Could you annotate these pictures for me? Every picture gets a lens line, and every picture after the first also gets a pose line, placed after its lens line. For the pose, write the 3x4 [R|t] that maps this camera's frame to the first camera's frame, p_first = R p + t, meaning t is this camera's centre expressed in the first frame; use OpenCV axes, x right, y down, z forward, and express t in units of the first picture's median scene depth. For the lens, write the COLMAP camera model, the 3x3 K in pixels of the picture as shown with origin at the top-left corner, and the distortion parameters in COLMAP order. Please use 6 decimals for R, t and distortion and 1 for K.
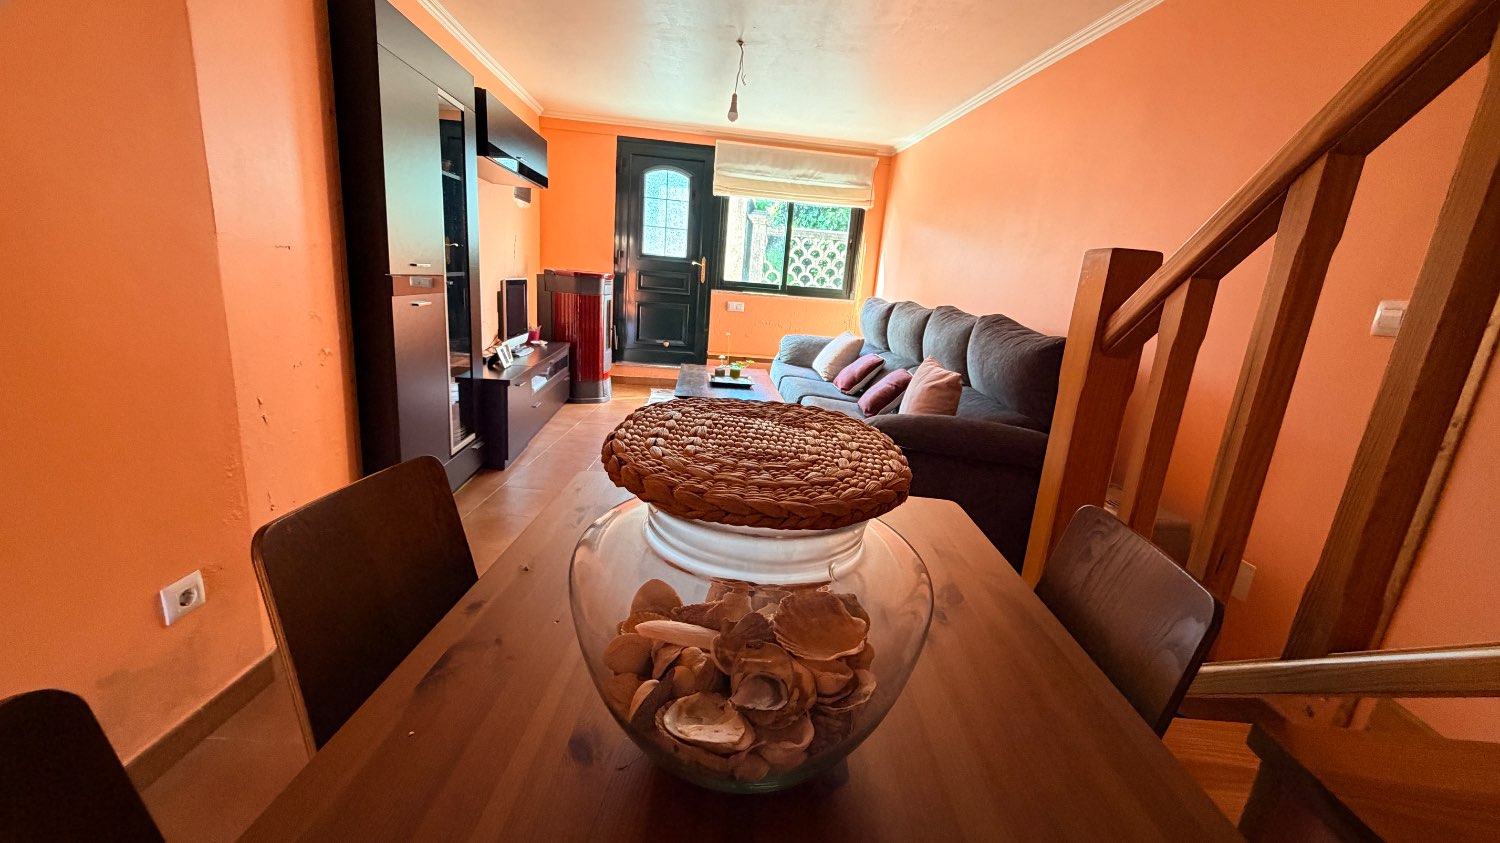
lens RADIAL K [[597.8, 0, 744.8], [0, 597.8, 416.9], [0, 0, 1]] dist [0.000371, 0.000420]
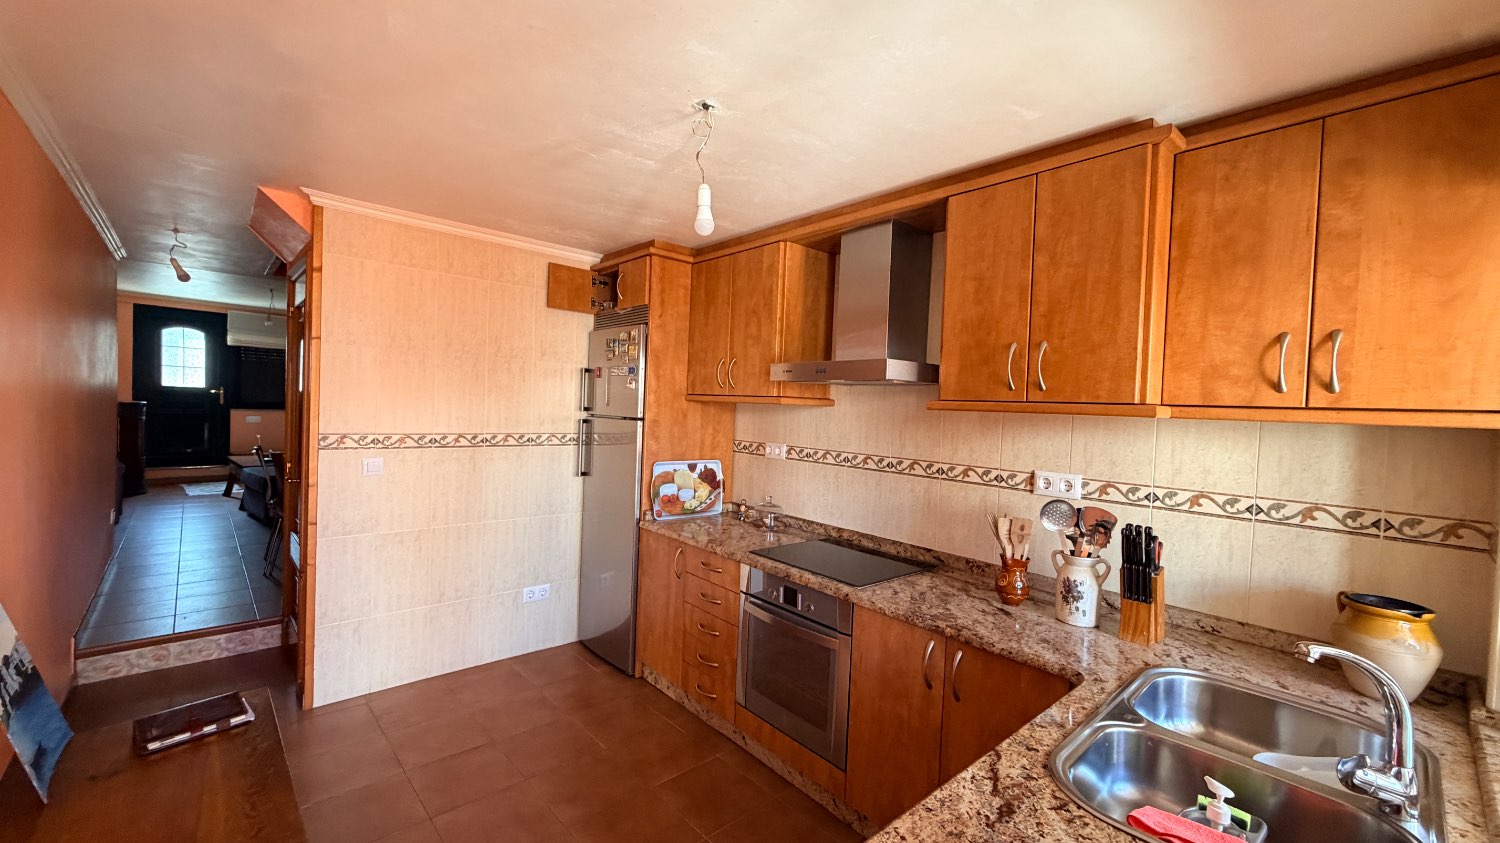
lens RADIAL K [[597.8, 0, 743.6], [0, 597.8, 423.2], [0, 0, 1]] dist [0.000371, 0.000420]
pose [[0.793287, -0.057004, 0.606174, 0.049561], [0.162651, 0.979265, -0.120769, 0.192168], [-0.586721, 0.194399, 0.786109, -0.837533]]
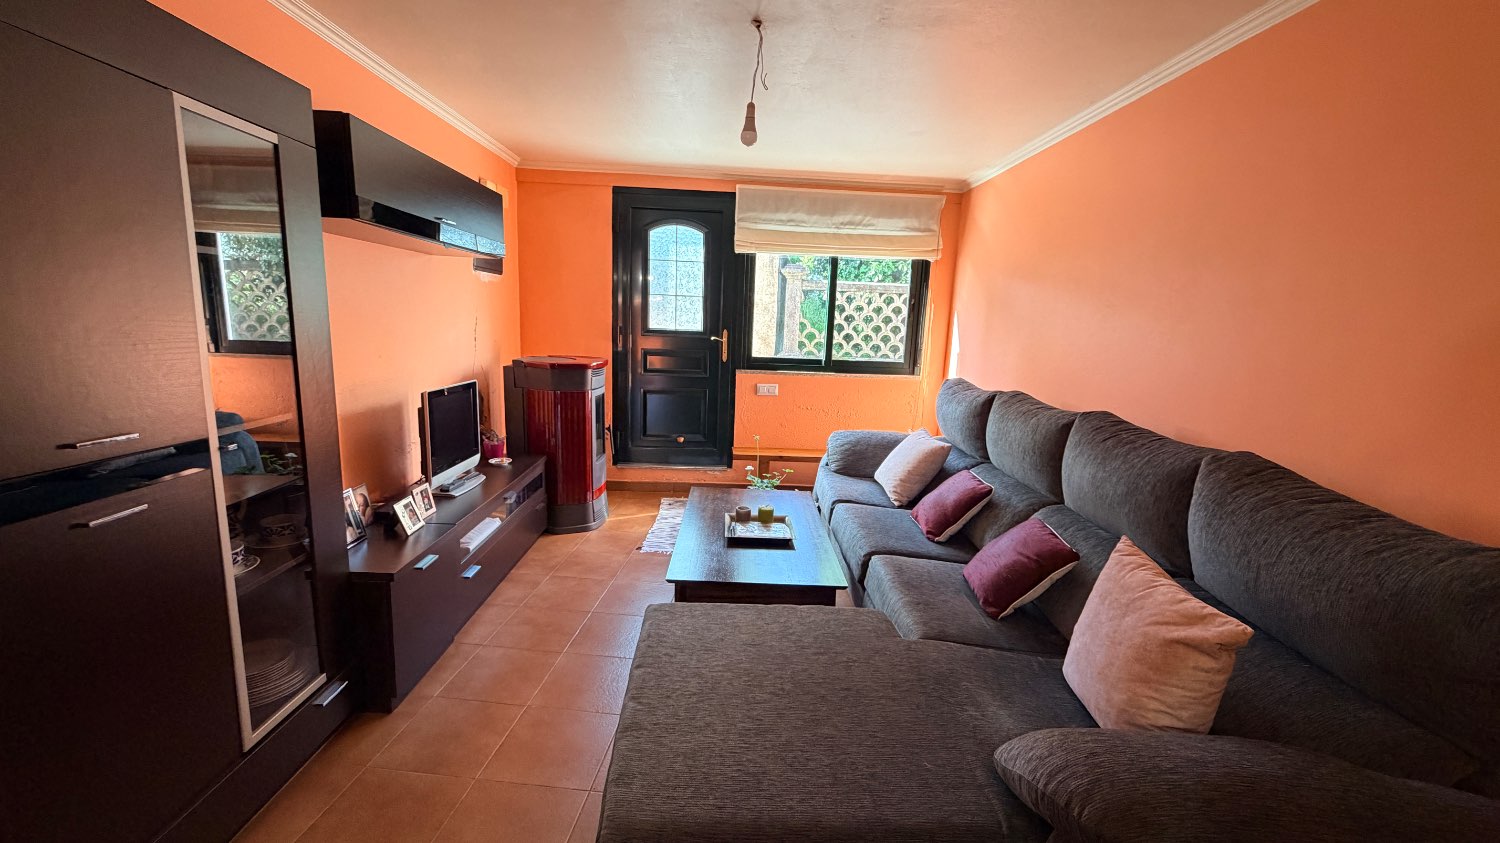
lens RADIAL K [[597.8, 0, 745.0], [0, 597.8, 417.2], [0, 0, 1]] dist [0.000371, 0.000420]
pose [[0.997492, -0.029953, -0.064131, 0.004628], [0.025006, 0.996749, -0.076592, -0.095080], [0.066216, 0.074796, 0.994998, 0.234766]]
